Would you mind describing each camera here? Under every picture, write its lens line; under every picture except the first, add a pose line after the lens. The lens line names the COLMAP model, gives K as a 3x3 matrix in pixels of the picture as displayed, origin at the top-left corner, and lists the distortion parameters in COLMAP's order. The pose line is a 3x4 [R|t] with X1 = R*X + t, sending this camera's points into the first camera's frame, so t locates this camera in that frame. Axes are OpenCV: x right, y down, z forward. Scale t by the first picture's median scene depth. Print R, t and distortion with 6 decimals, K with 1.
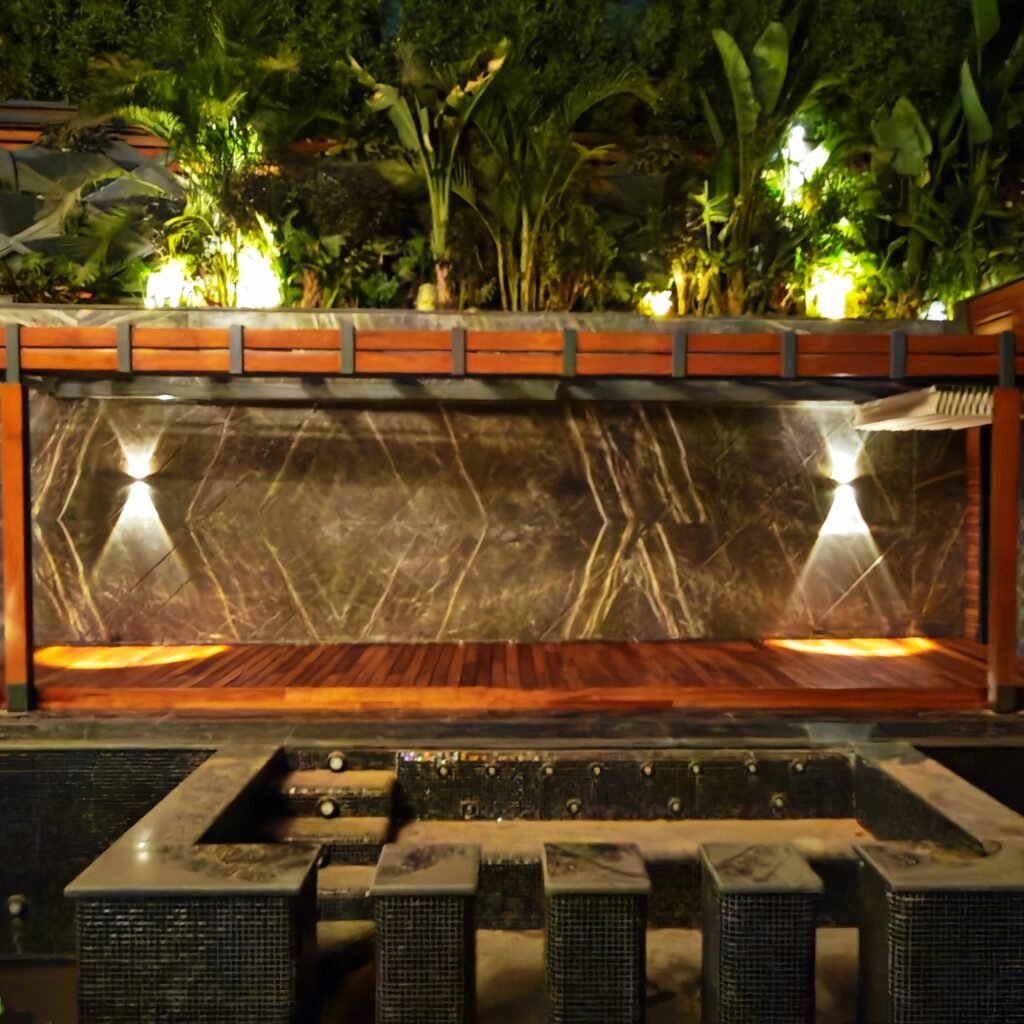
lens RADIAL K [[869.3, 0, 512.0], [0, 869.3, 512.0], [0, 0, 1]] dist [-0.003190, -0.003408]
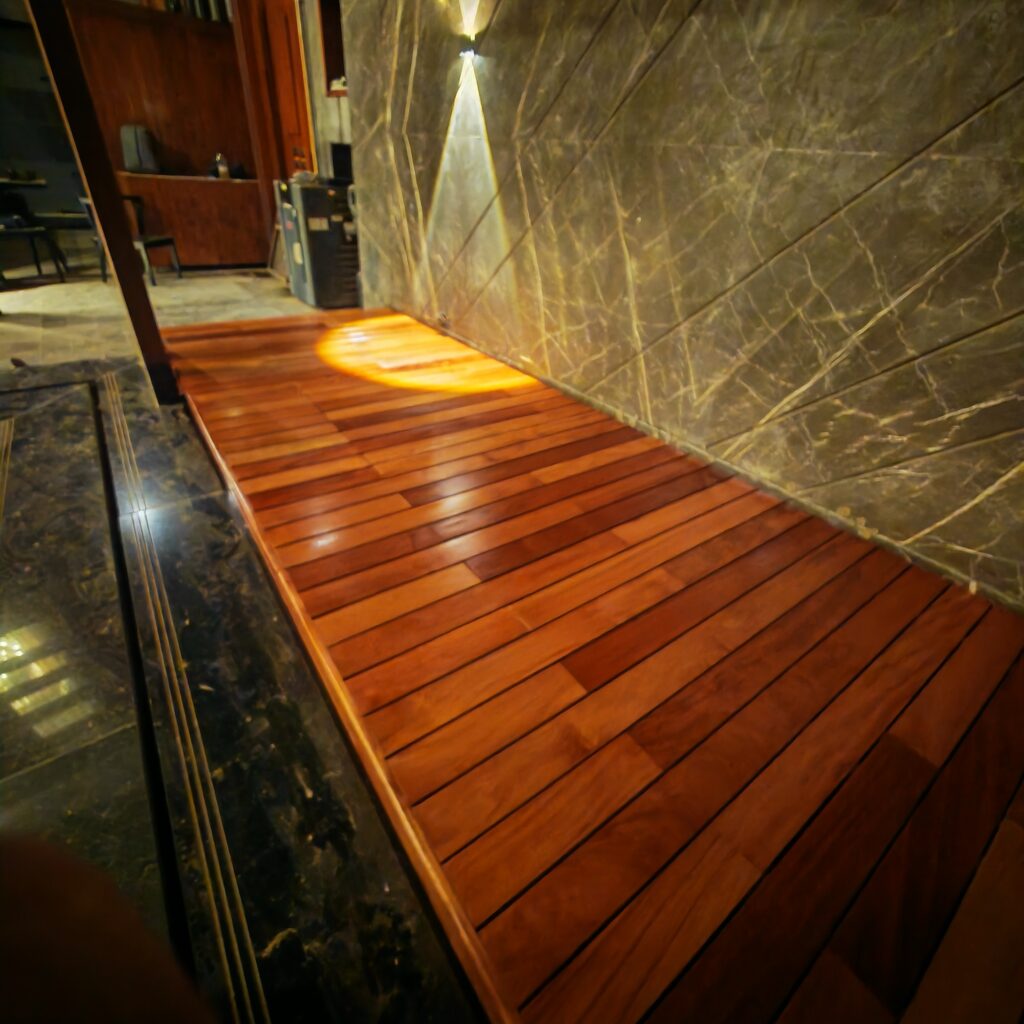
lens RADIAL K [[514.3, 0, 507.2], [0, 514.3, 509.5], [0, 0, 1]] dist [-0.001442, -0.002084]
pose [[0.563412, 0.491357, -0.664180, -0.043442], [-0.091061, 0.835955, 0.541190, 0.031912], [0.821142, -0.244433, 0.515731, 0.758627]]
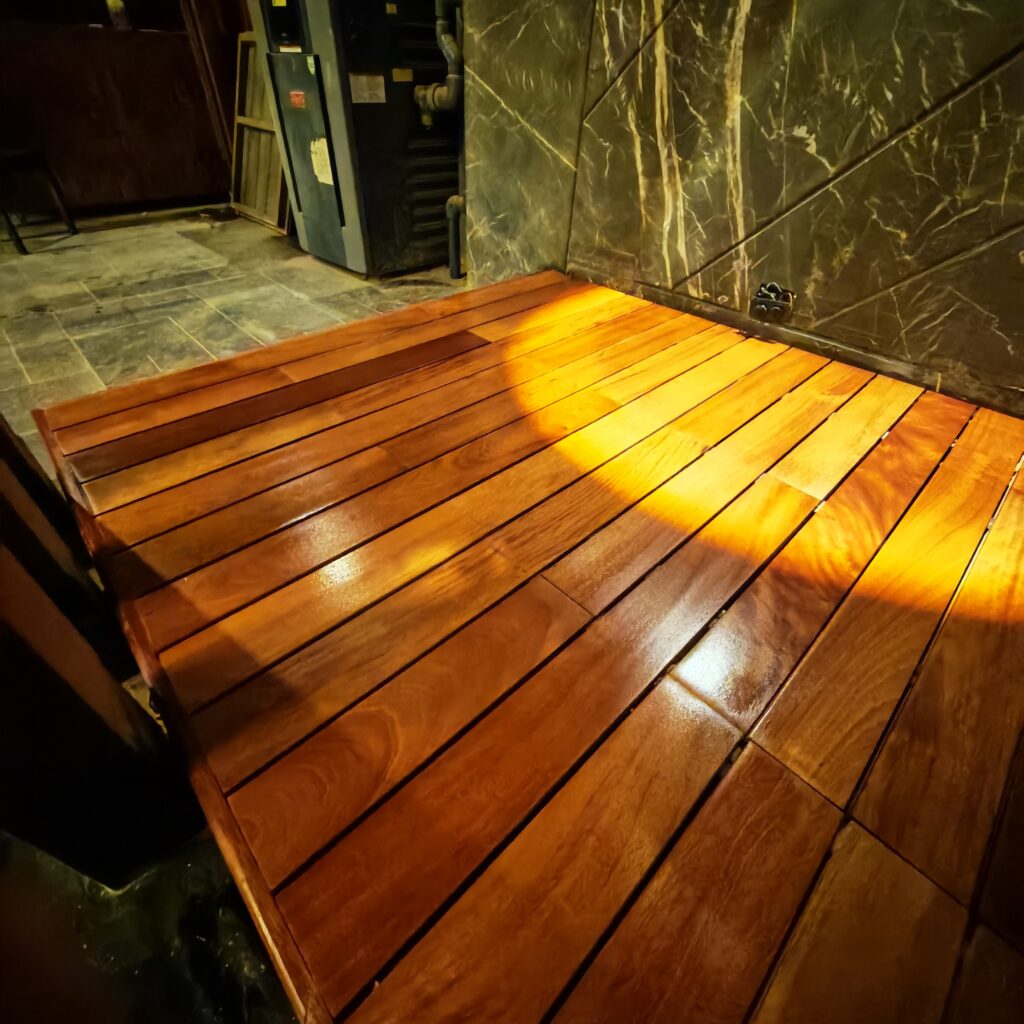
lens RADIAL K [[514.3, 0, 507.2], [0, 514.3, 509.5], [0, 0, 1]] dist [-0.001442, -0.002084]
pose [[0.663551, 0.501461, -0.555191, -0.372922], [-0.050325, 0.770341, 0.635643, 0.086030], [0.746437, -0.393841, 0.536397, 0.785213]]
